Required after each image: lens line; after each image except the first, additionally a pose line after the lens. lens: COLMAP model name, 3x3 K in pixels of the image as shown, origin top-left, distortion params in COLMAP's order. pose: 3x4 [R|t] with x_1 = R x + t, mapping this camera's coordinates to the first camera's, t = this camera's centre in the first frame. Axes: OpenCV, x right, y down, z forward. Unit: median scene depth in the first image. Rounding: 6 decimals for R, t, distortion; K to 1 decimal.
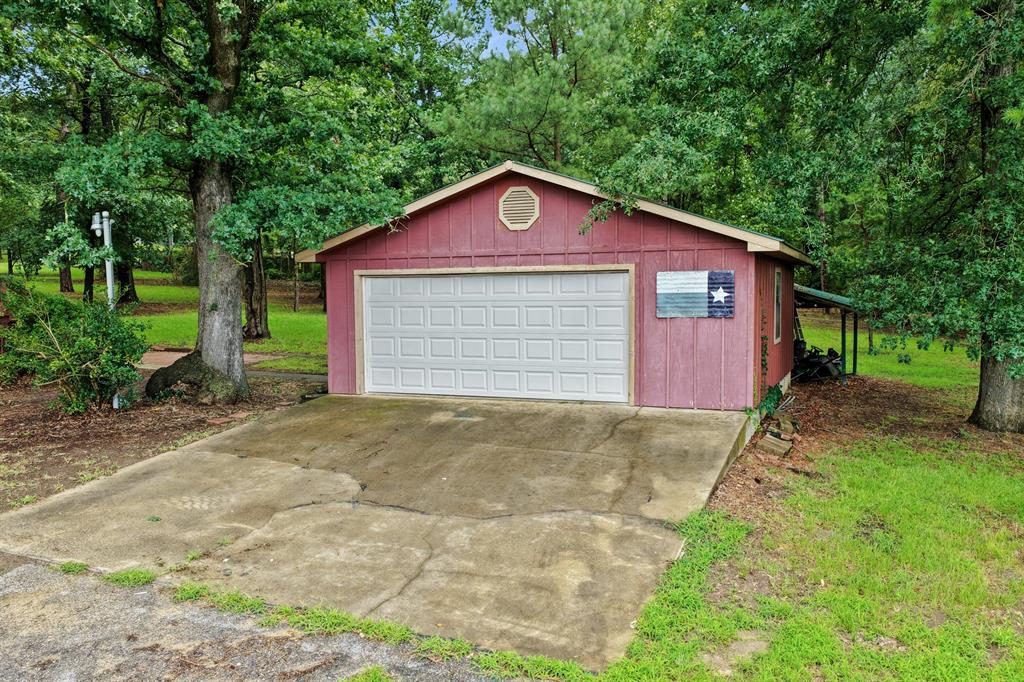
lens RADIAL K [[840.2, 0, 512.0], [0, 840.2, 341.0], [0, 0, 1]] dist [-0.005017, 0.004133]
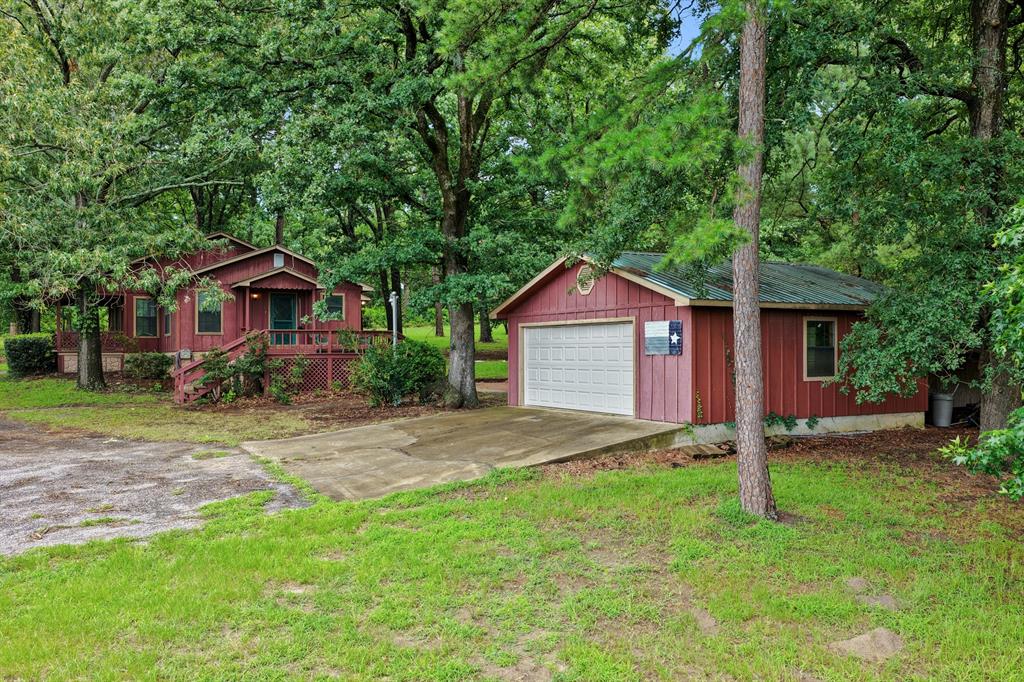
lens RADIAL K [[840.2, 0, 512.0], [0, 840.2, 341.0], [0, 0, 1]] dist [-0.005017, 0.004133]
pose [[0.789103, 0.001463, -0.614259, 0.837673], [-0.044703, 0.997482, -0.055052, 0.035388], [0.612632, 0.070901, 0.787182, -0.229115]]
